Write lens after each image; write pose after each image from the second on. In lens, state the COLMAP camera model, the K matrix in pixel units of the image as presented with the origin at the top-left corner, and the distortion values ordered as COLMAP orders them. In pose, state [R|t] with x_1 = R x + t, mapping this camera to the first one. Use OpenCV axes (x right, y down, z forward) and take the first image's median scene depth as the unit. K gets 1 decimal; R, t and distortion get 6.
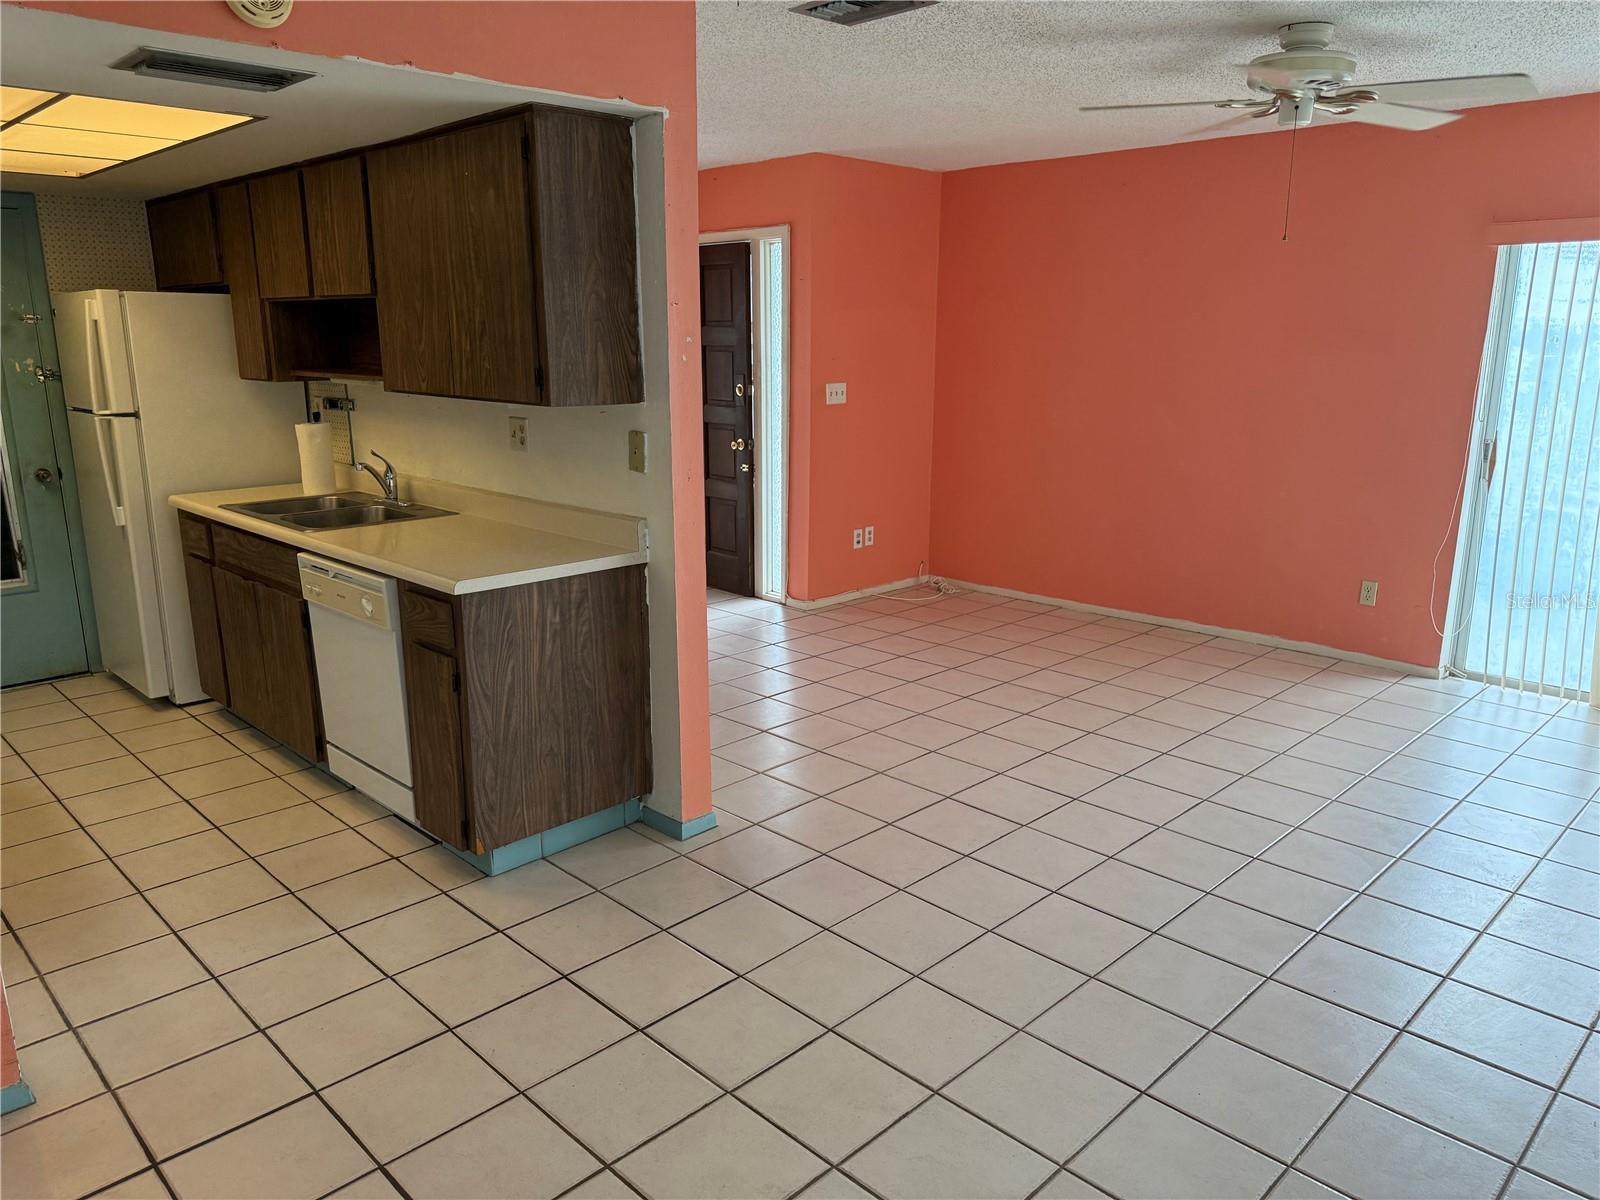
lens RADIAL K [[1135.7, 0, 805.6], [0, 1135.7, 596.2], [0, 0, 1]] dist [0.061172, -0.071018]
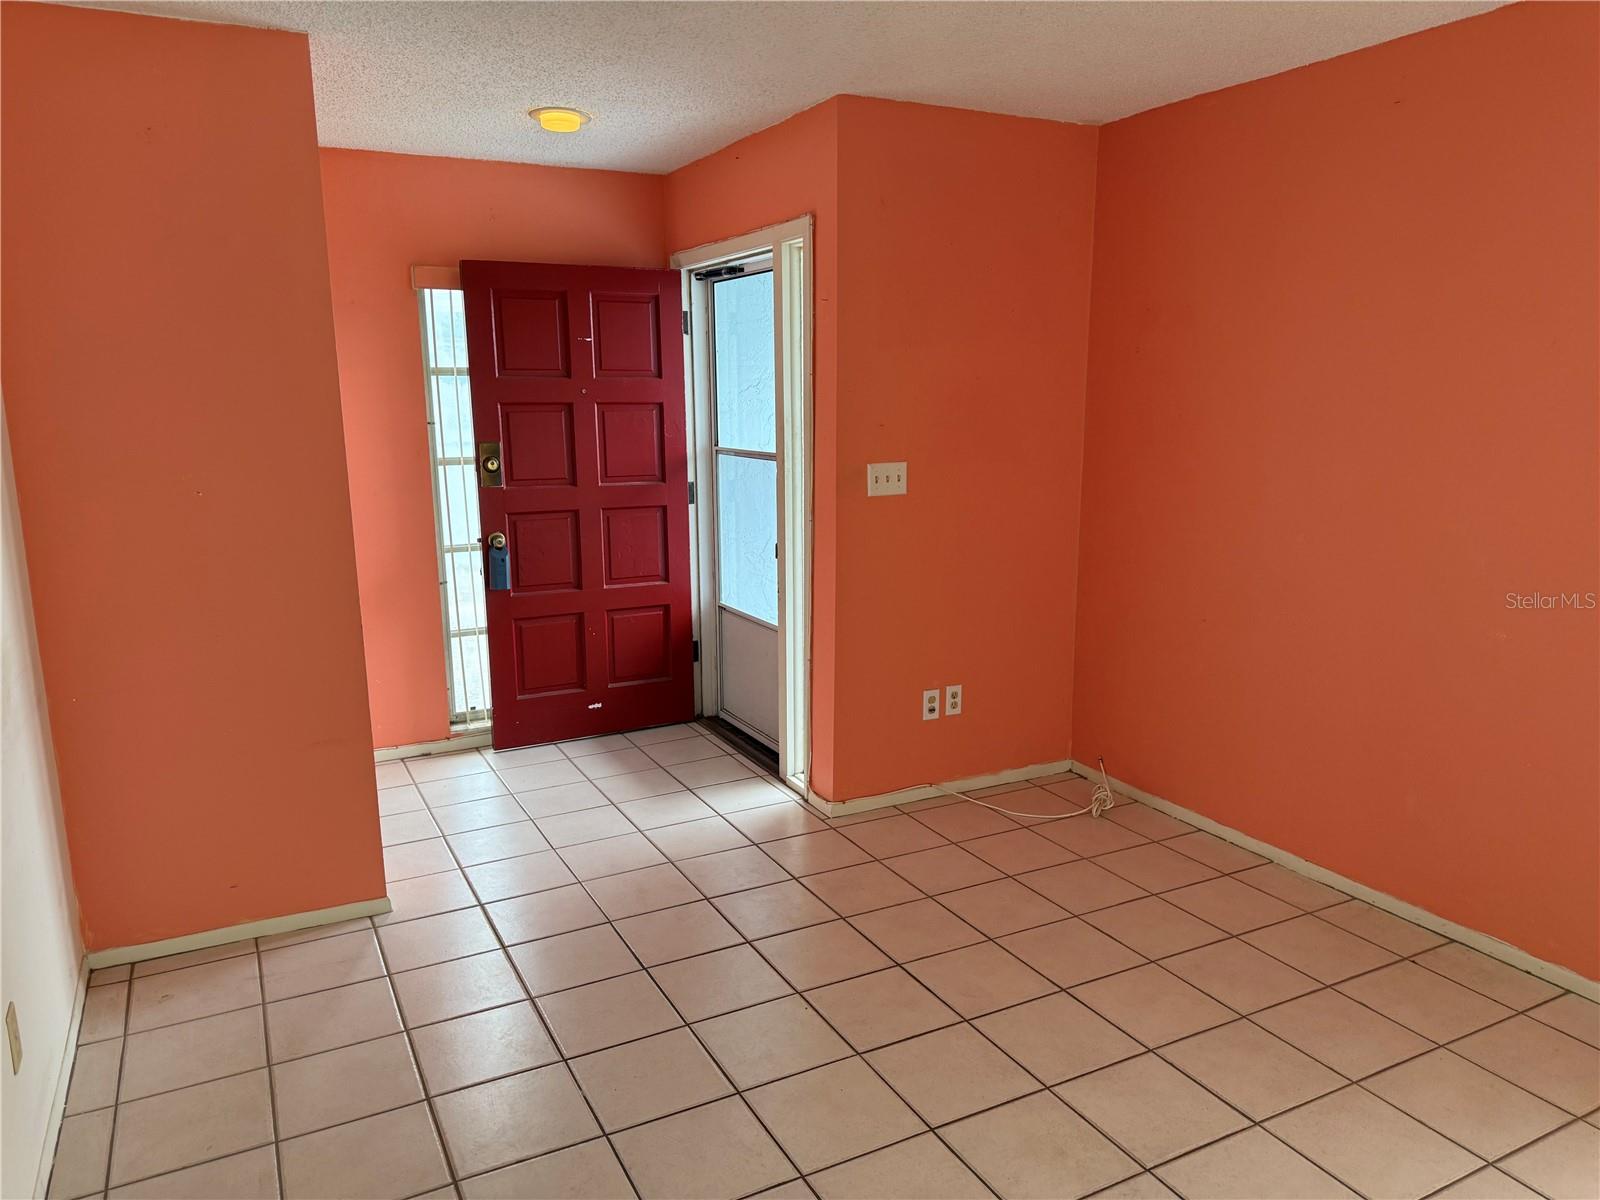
lens RADIAL K [[1135.7, 0, 796.4], [0, 1135.7, 589.2], [0, 0, 1]] dist [0.061172, -0.071018]
pose [[0.951228, 0.046130, -0.305020, 0.227971], [-0.059631, 0.997604, -0.035089, -0.121879], [0.302670, 0.051566, 0.951699, 0.514955]]
